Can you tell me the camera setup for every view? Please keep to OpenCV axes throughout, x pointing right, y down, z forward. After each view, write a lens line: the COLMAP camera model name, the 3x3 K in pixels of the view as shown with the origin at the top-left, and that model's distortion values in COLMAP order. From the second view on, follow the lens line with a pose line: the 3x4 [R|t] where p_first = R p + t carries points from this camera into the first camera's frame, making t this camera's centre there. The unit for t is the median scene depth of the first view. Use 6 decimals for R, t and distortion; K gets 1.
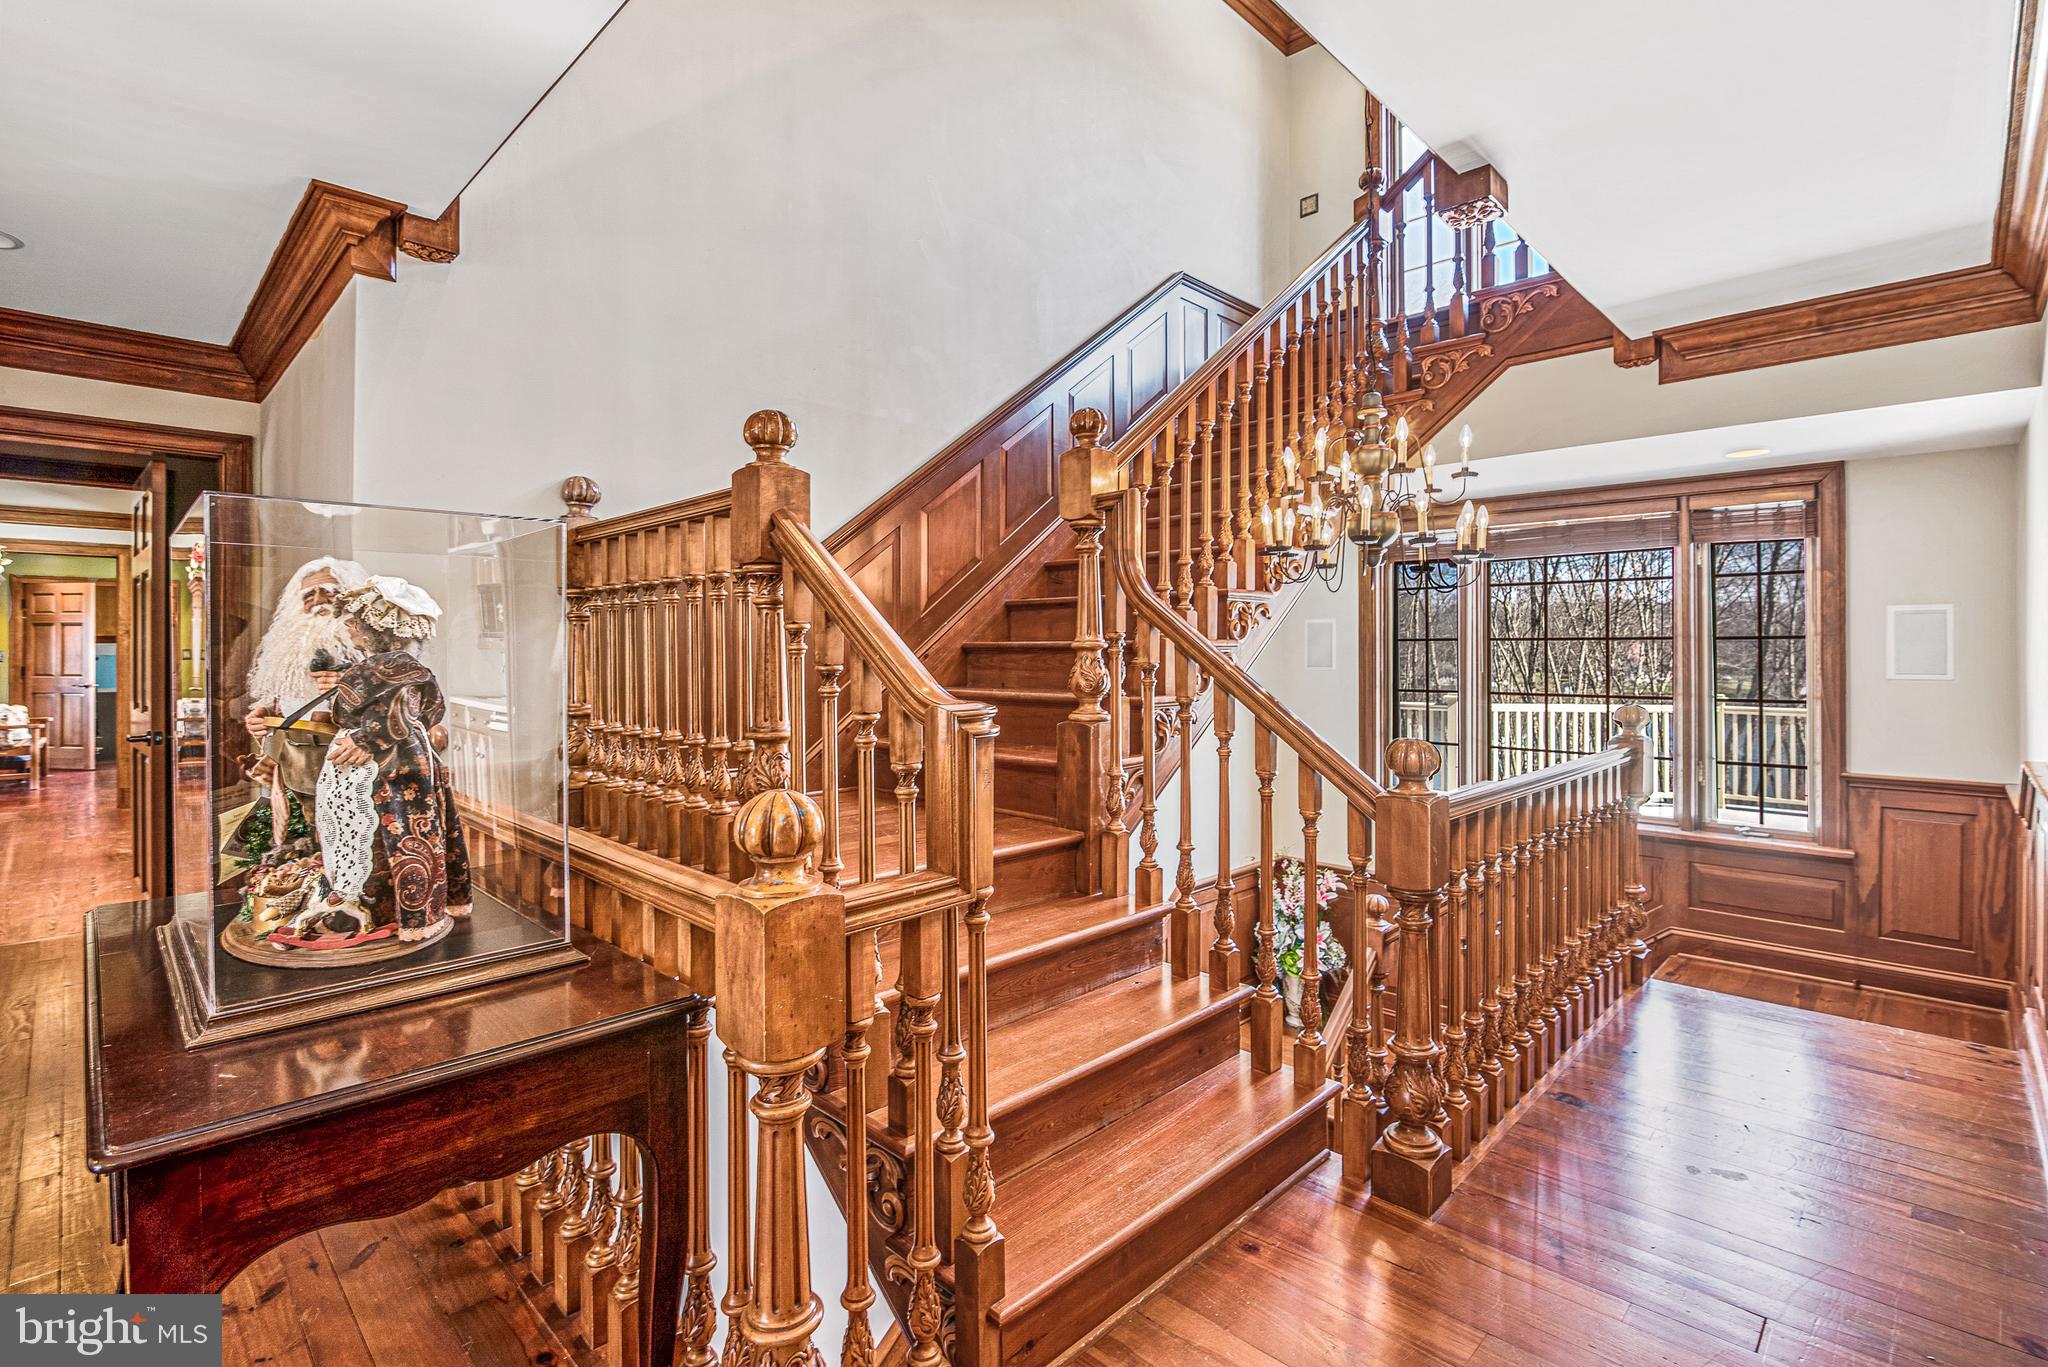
lens RADIAL K [[937.4, 0, 1025.0], [0, 937.4, 666.9], [0, 0, 1]] dist [-0.019259, 0.000093]
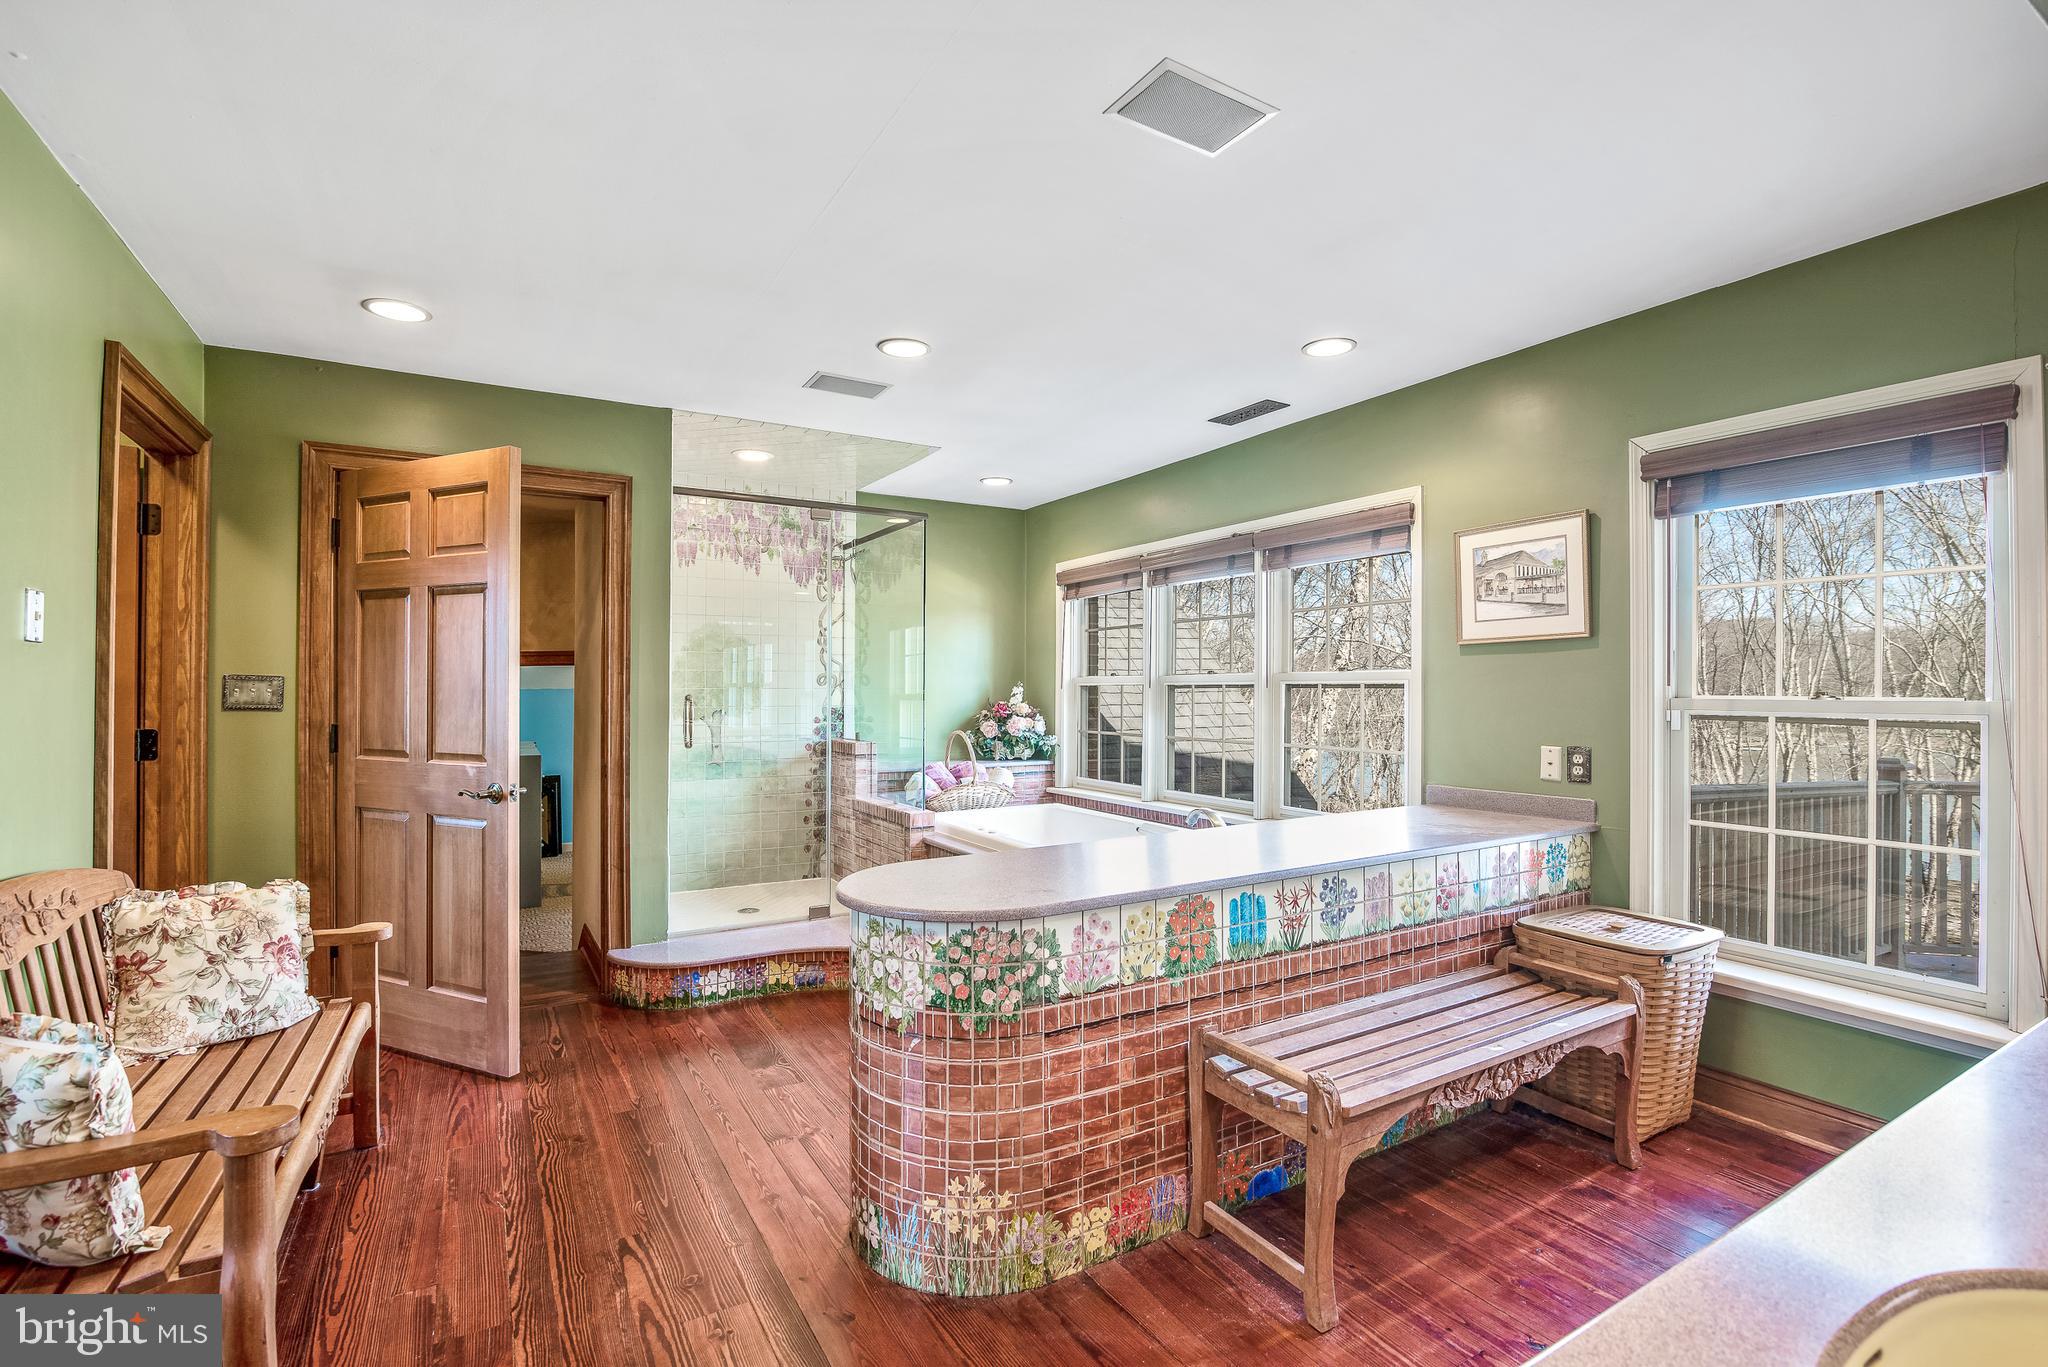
lens RADIAL K [[937.4, 0, 1028.2], [0, 937.4, 687.6], [0, 0, 1]] dist [-0.019259, 0.000093]
pose [[0.965613, -0.001692, -0.259978, -0.771094], [0.001079, 0.999996, -0.002499, -0.012609], [0.259981, 0.002132, 0.965611, 0.747465]]
